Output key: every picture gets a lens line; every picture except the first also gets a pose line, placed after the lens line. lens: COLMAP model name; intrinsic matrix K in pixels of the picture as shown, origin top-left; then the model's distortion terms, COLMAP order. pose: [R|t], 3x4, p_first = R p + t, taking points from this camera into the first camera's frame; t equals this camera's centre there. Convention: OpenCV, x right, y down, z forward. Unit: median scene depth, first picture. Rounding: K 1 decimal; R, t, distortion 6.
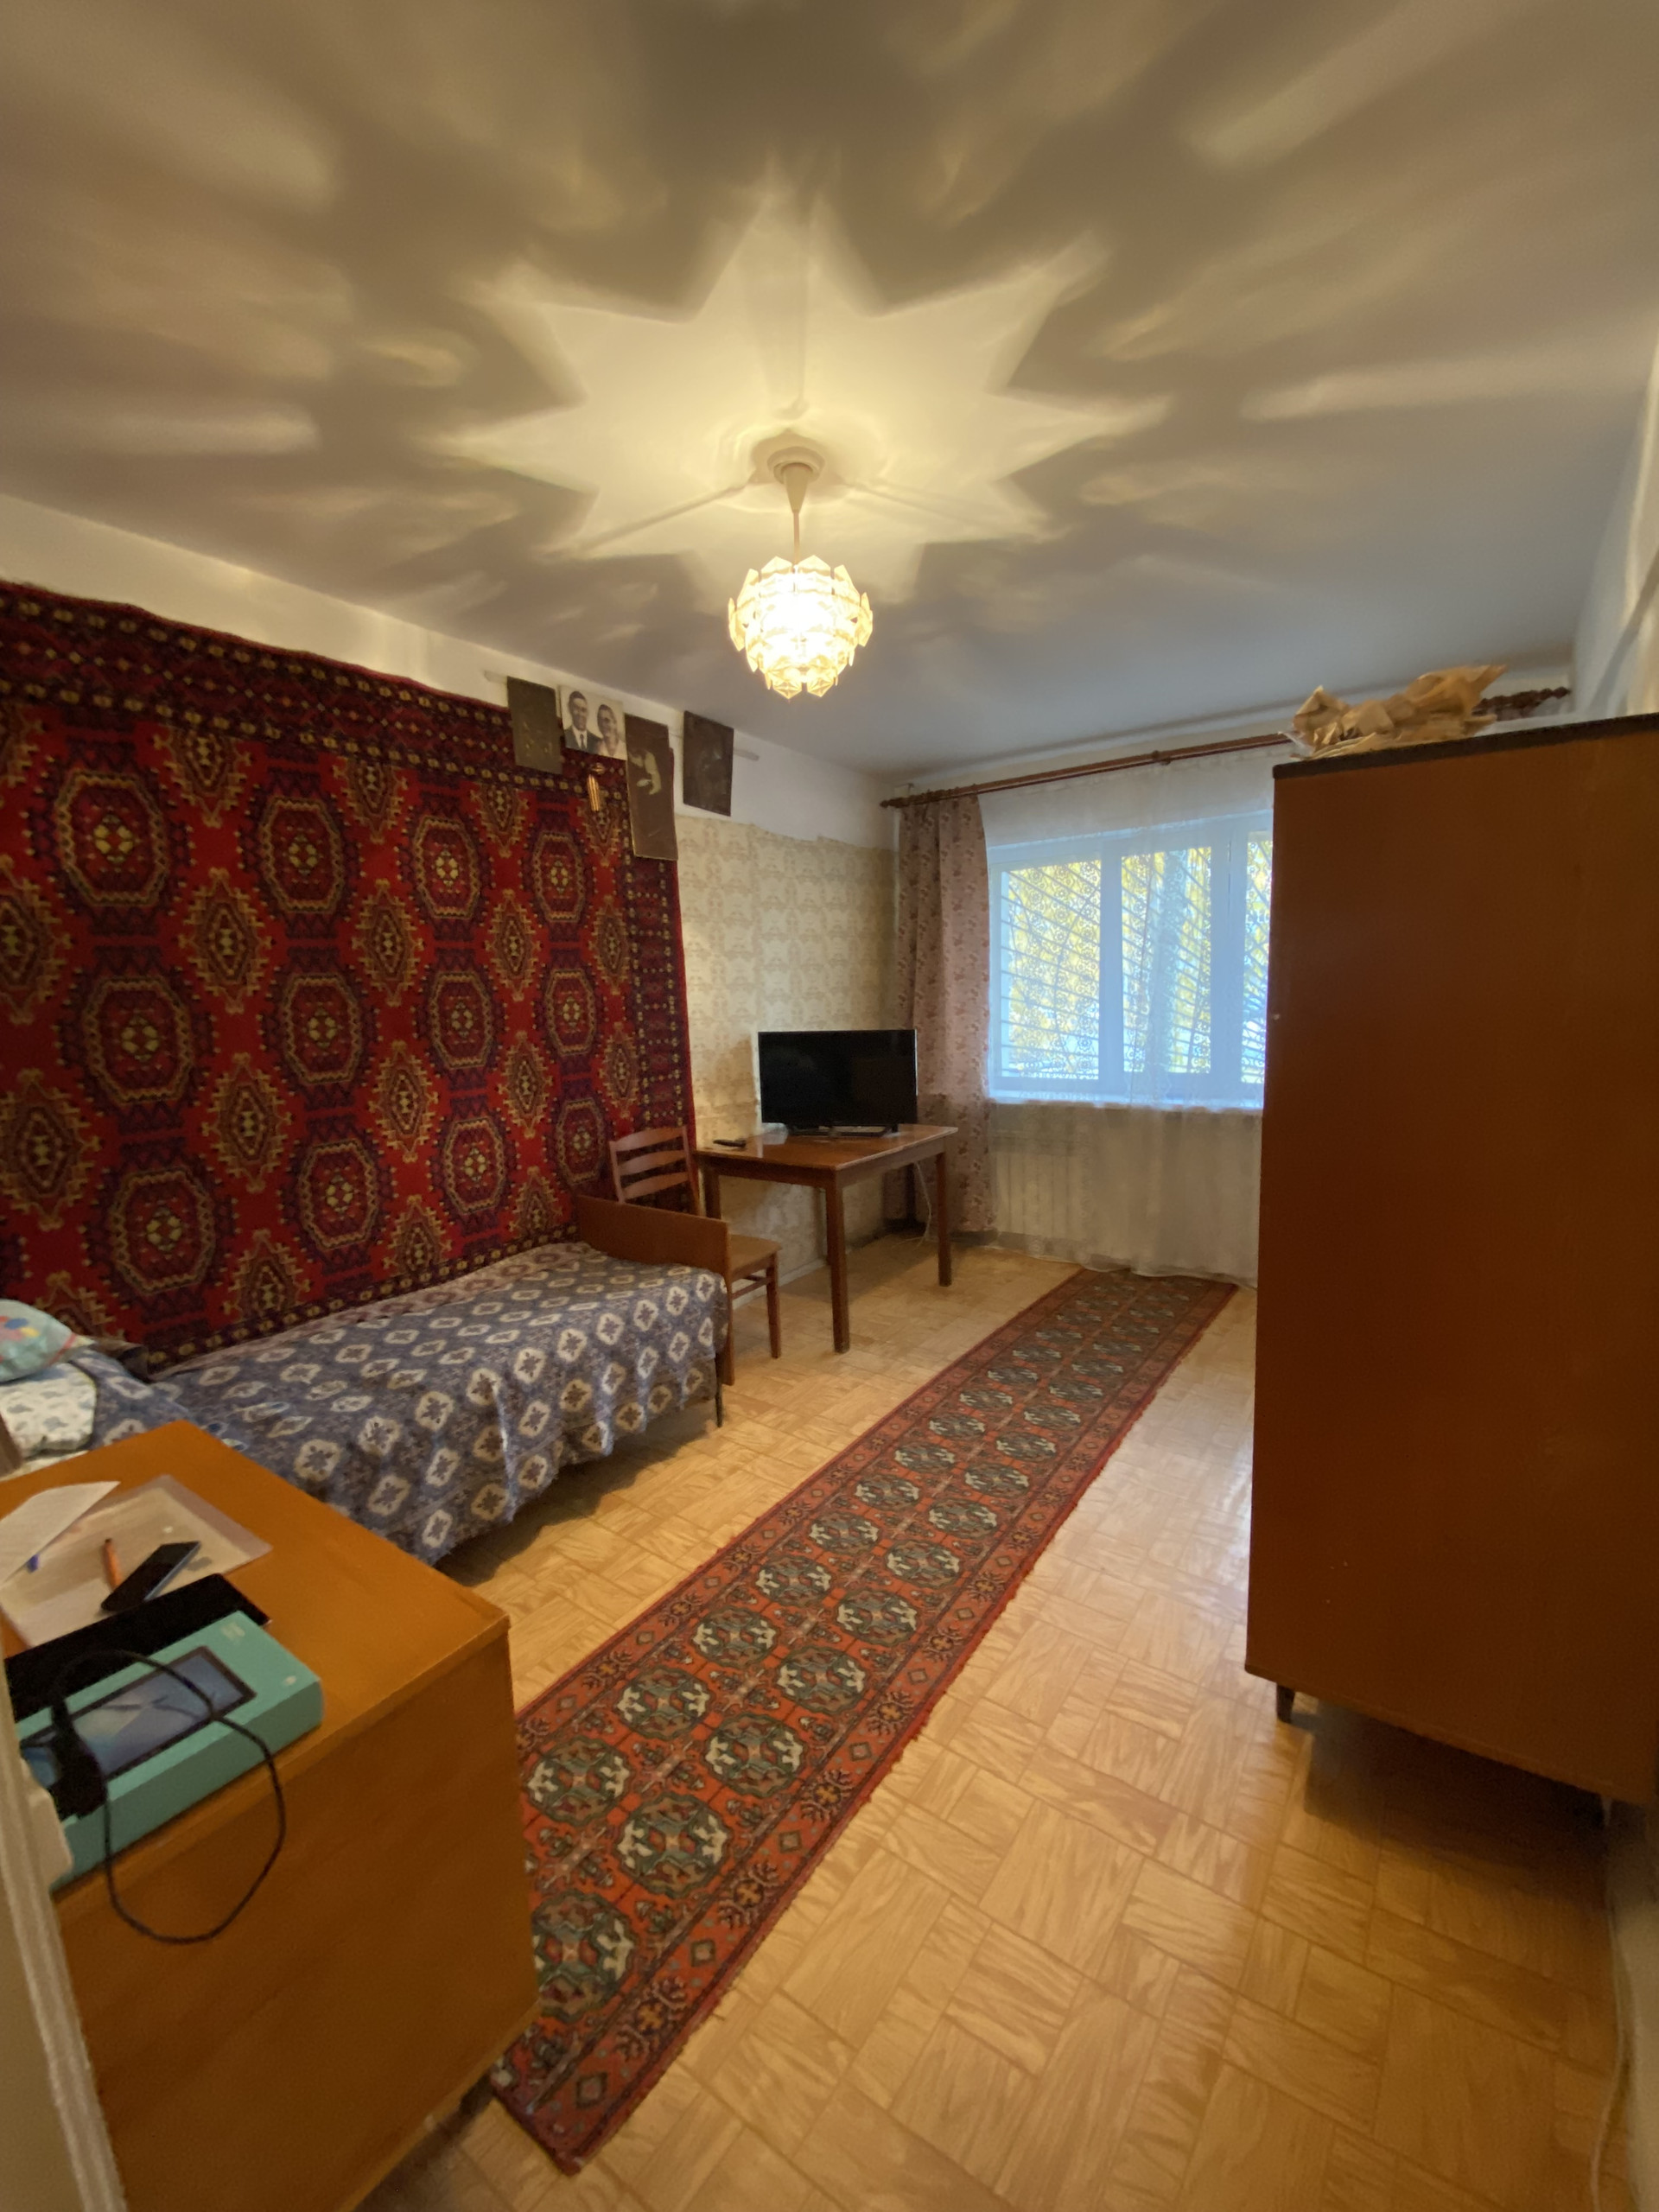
lens RADIAL K [[909.7, 0, 823.9], [0, 909.7, 1090.9], [0, 0, 1]] dist [0.090063, -0.047219]
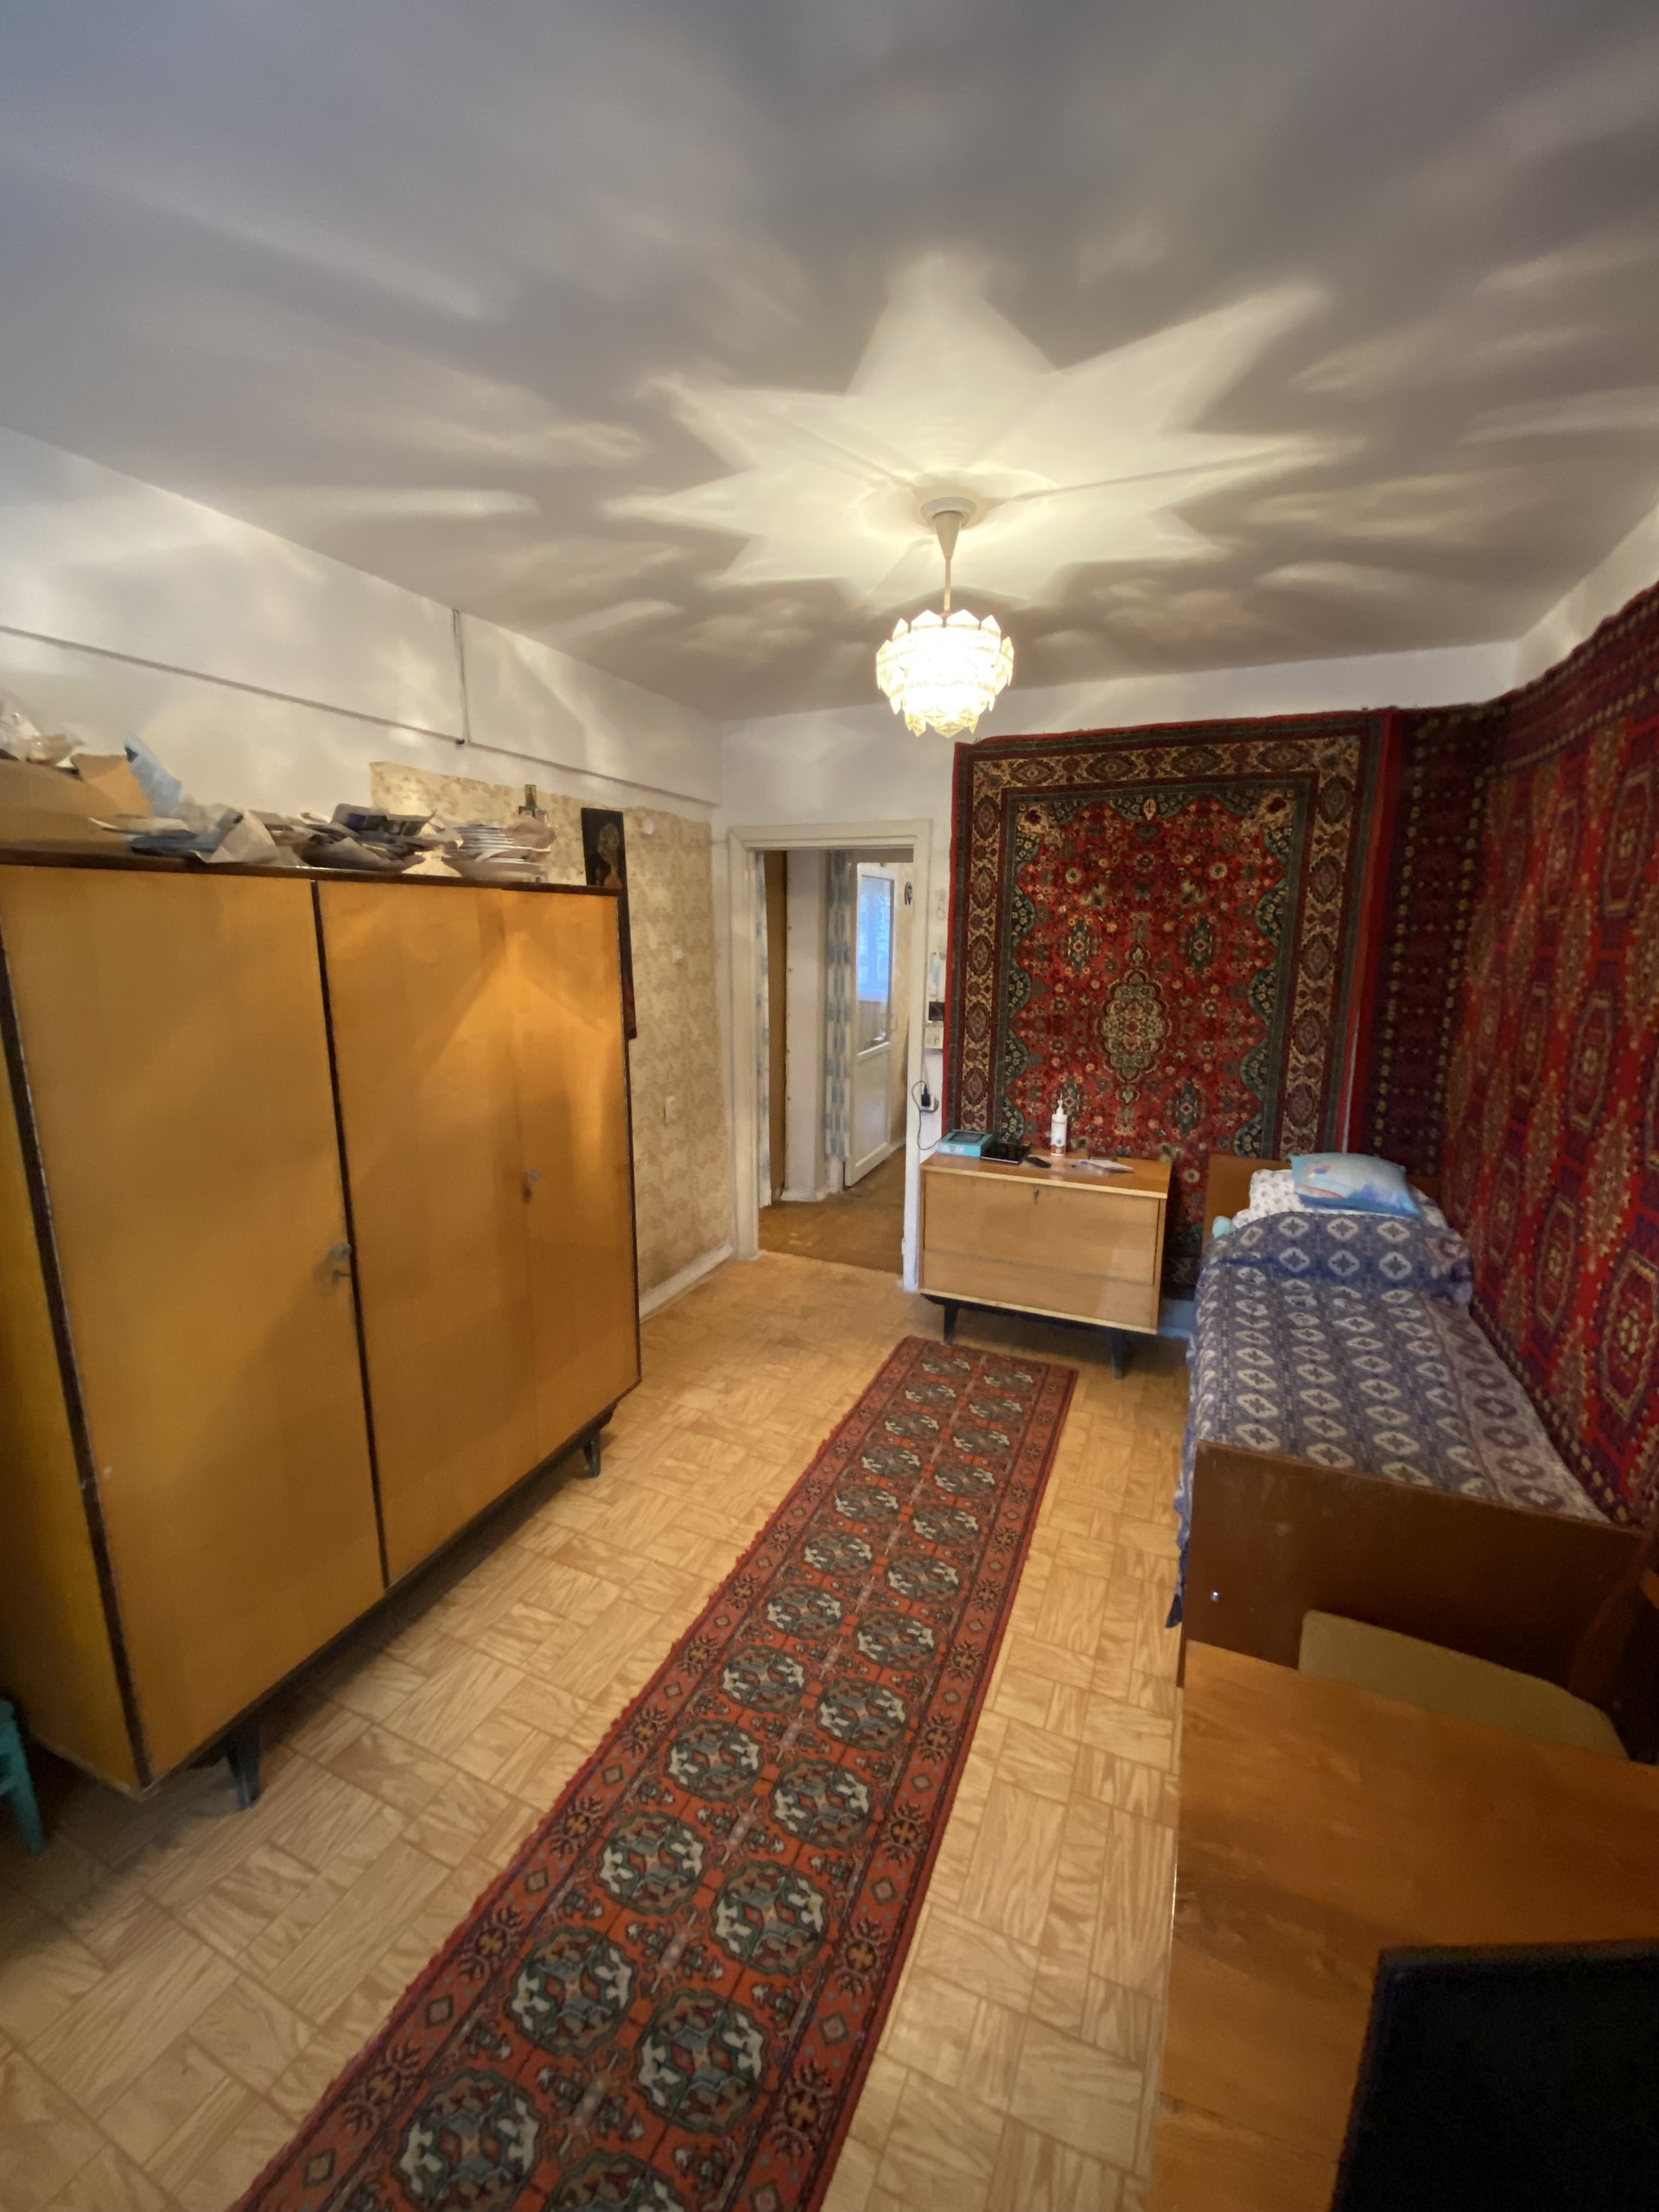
lens RADIAL K [[911.3, 0, 824.4], [0, 911.3, 1090.5], [0, 0, 1]] dist [0.049862, -0.032643]
pose [[-0.978188, 0.062862, -0.197979, 0.248017], [0.000904, 0.954387, 0.298570, -0.263750], [0.207717, 0.291878, -0.933628, 1.519922]]
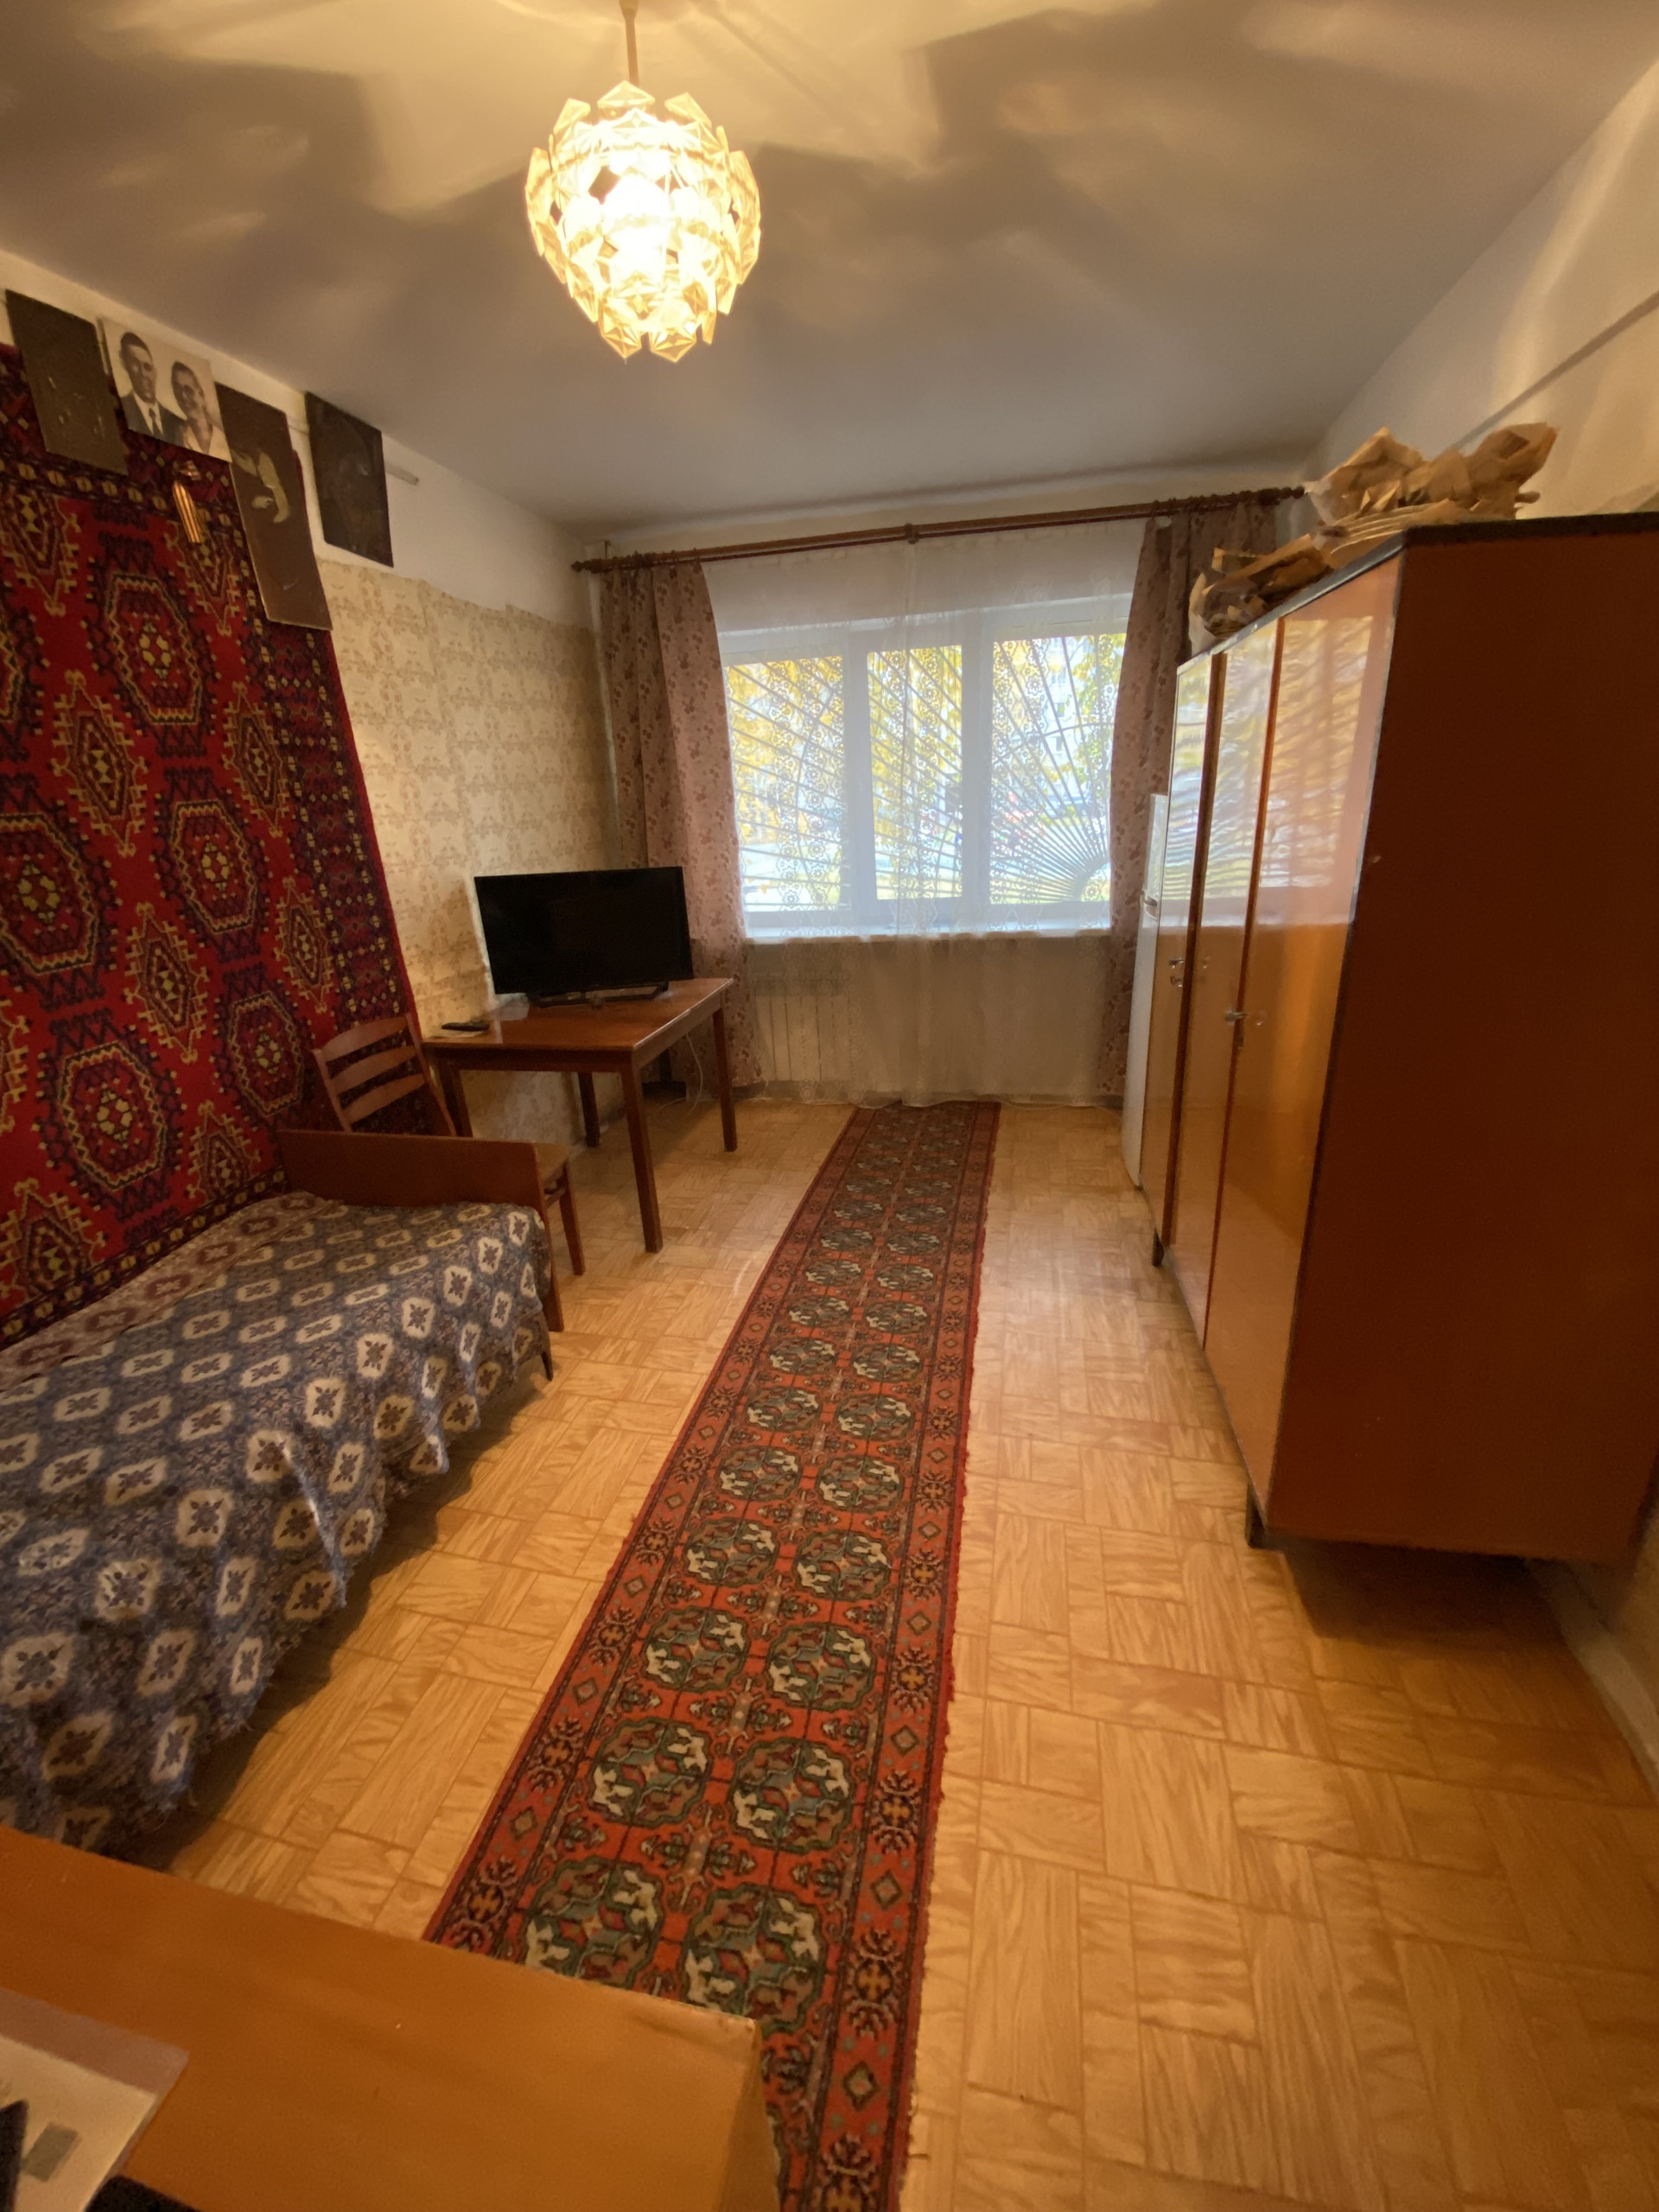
lens RADIAL K [[911.3, 0, 824.4], [0, 911.3, 1090.5], [0, 0, 1]] dist [0.049862, -0.032643]
pose [[0.919535, -0.141480, 0.366659, -0.165041], [0.067125, 0.975785, 0.208177, -0.045126], [-0.387234, -0.166815, 0.906765, 0.220110]]
